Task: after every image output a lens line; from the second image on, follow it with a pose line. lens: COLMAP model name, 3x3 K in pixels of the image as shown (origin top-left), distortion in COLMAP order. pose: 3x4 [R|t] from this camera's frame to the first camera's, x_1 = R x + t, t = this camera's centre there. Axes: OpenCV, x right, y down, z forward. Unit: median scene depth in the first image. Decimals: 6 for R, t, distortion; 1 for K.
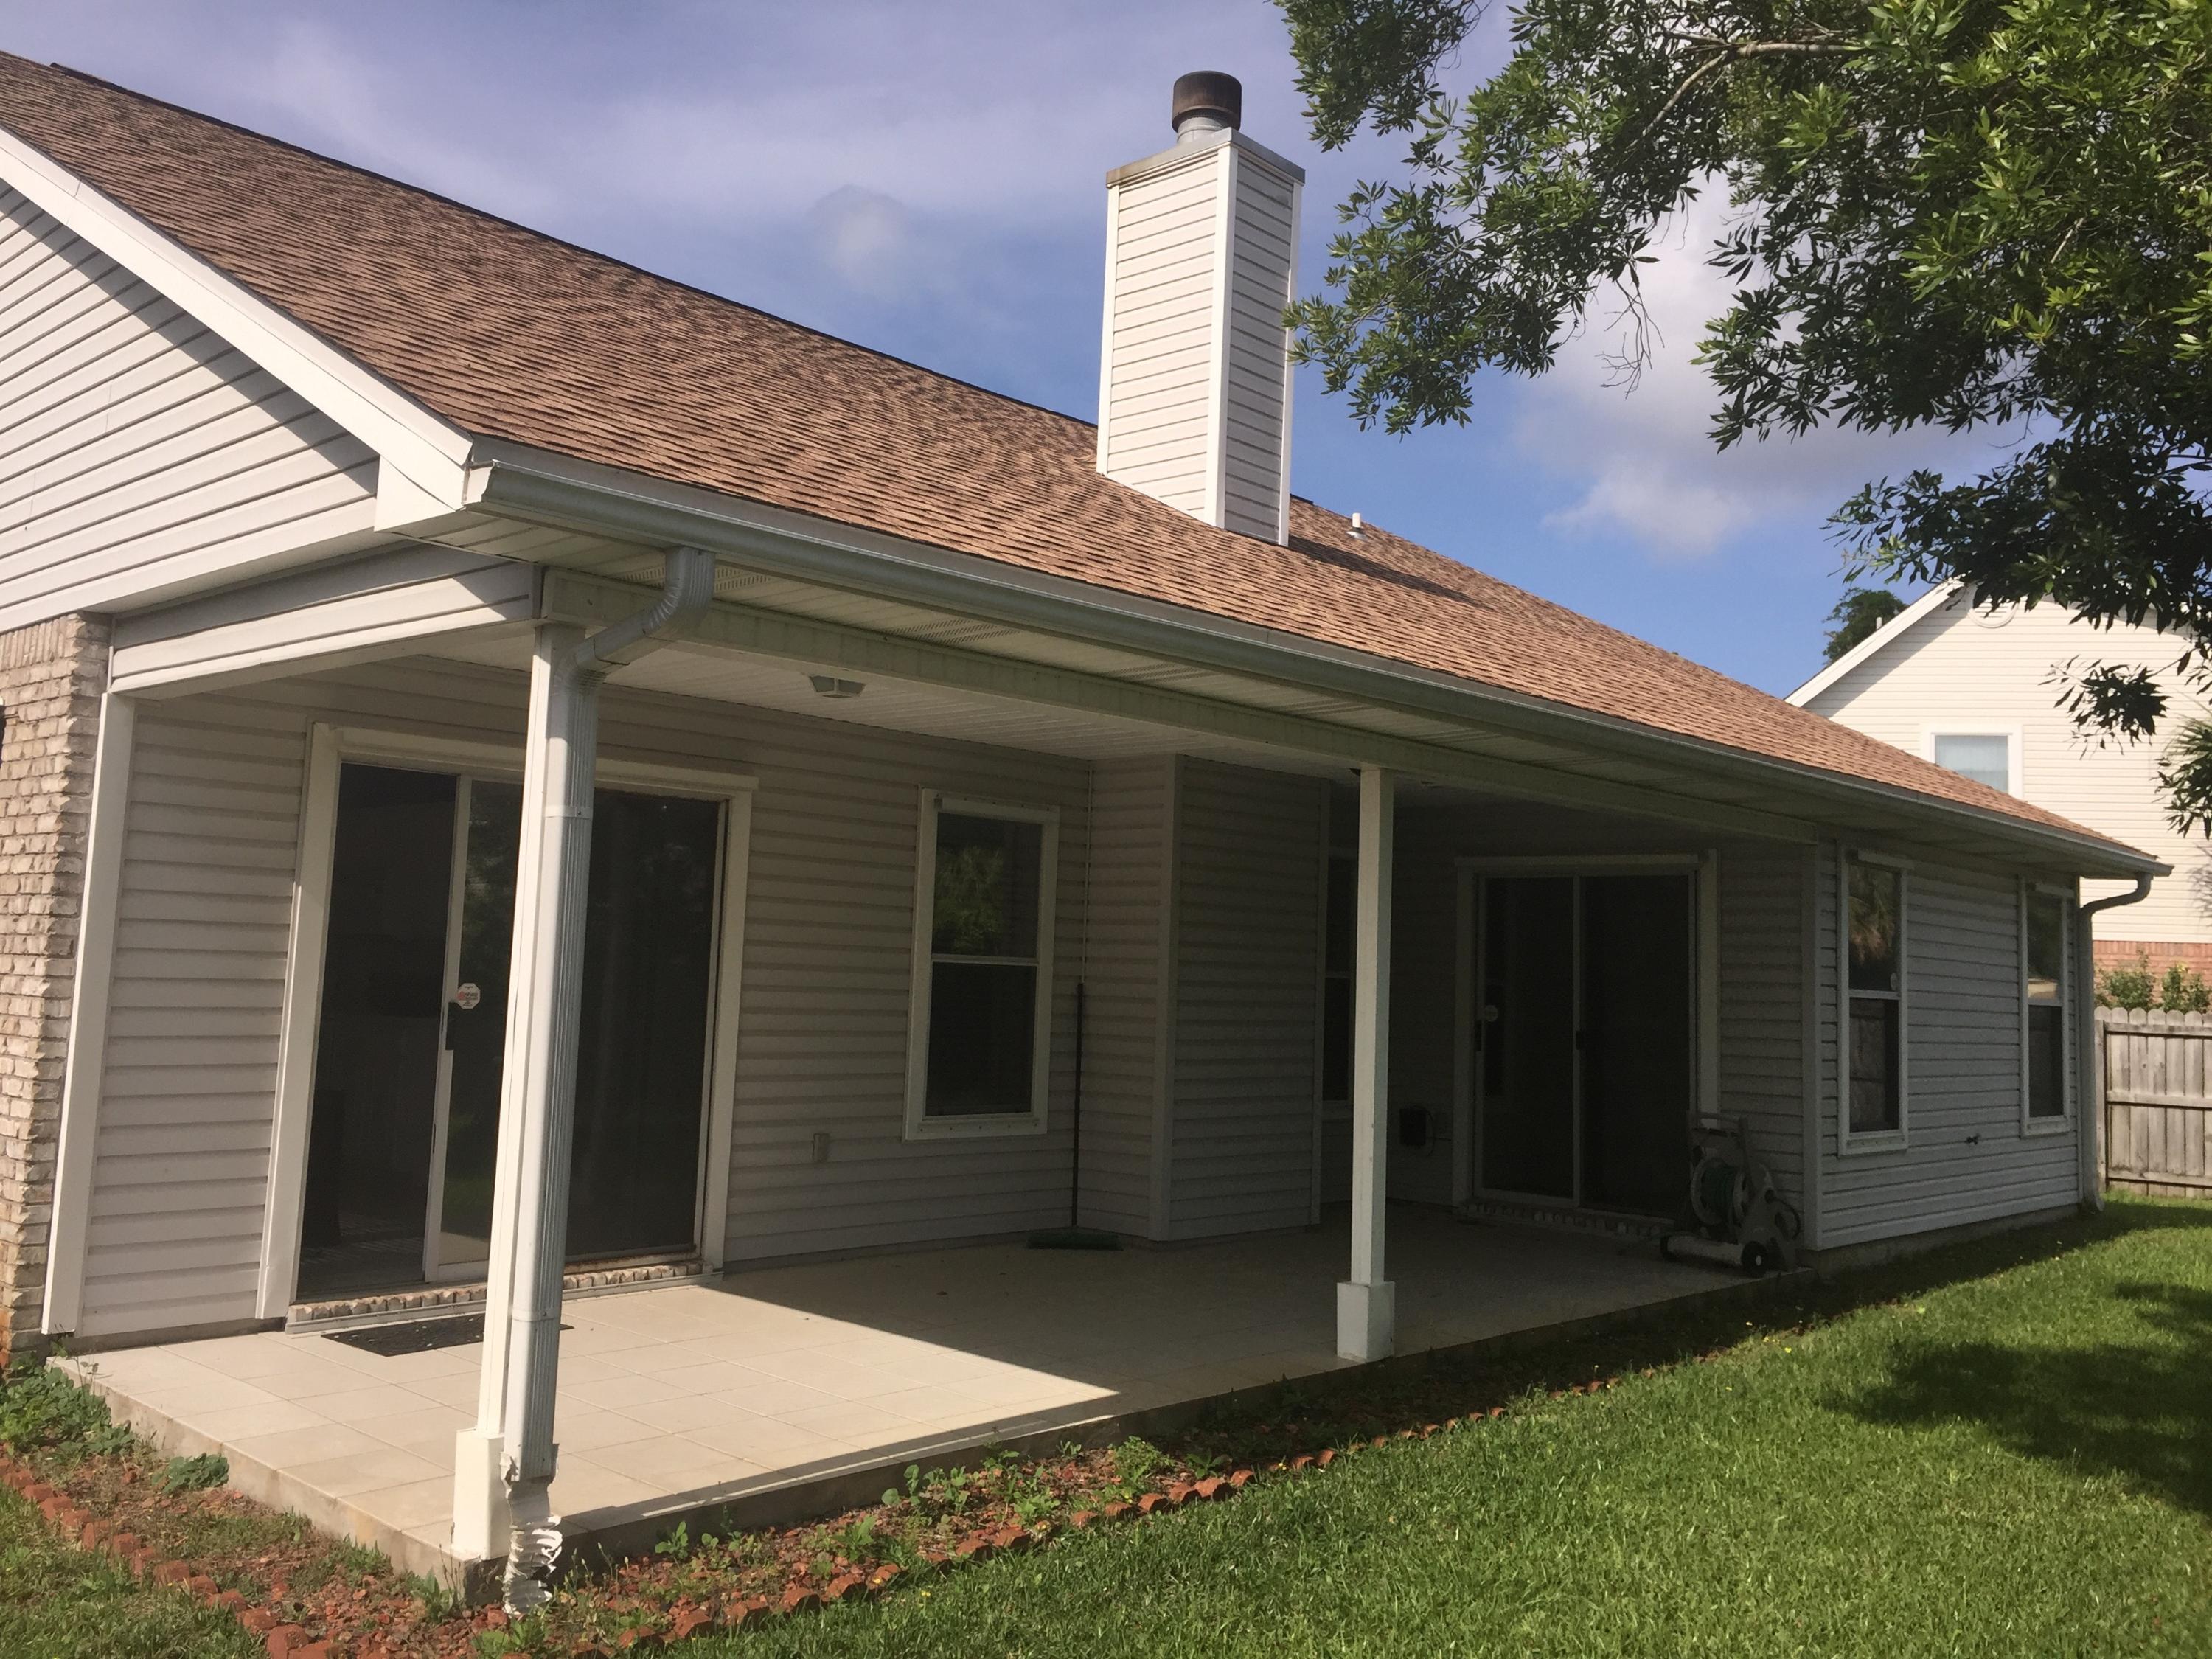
lens RADIAL K [[1901.3, 0, 1102.6], [0, 1901.3, 782.3], [0, 0, 1]] dist [0.001677, -0.003169]
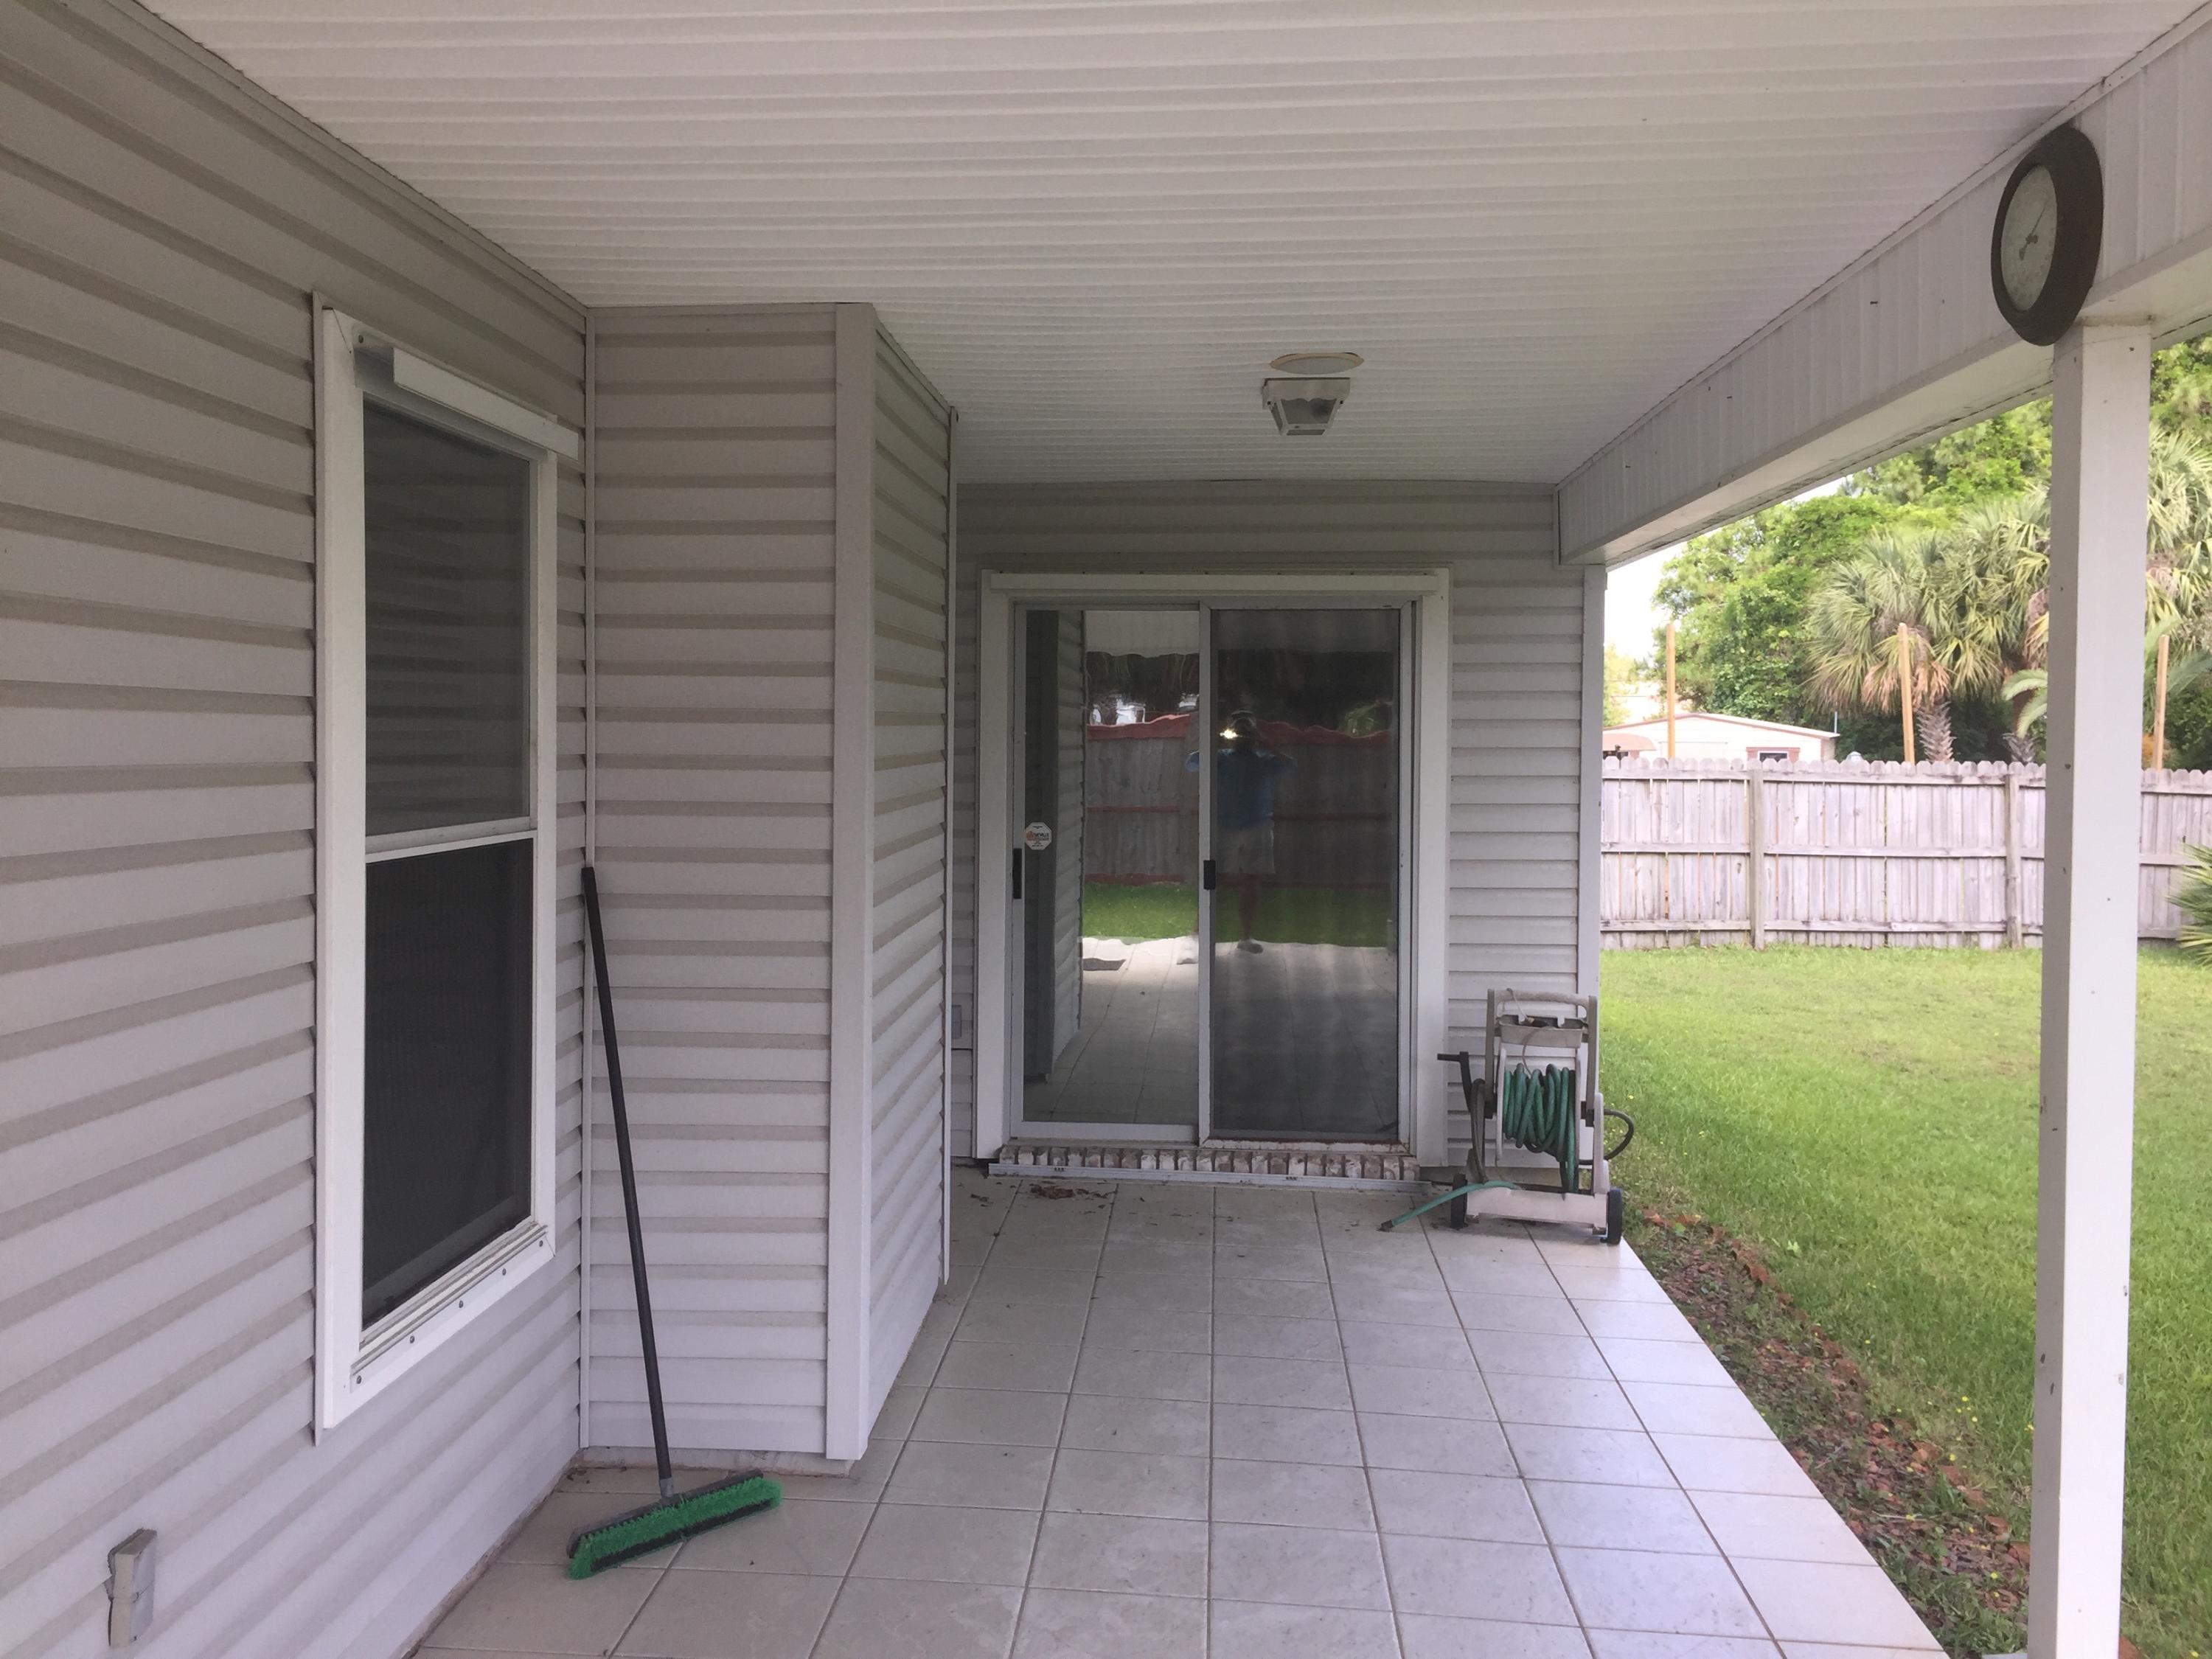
lens RADIAL K [[1901.3, 0, 1102.6], [0, 1901.3, 782.3], [0, 0, 1]] dist [0.001677, -0.003169]
pose [[0.785295, -0.046468, 0.617376, -0.189273], [-0.042483, 0.990785, 0.128612, 0.034291], [-0.617663, -0.127227, 0.776084, 0.665136]]
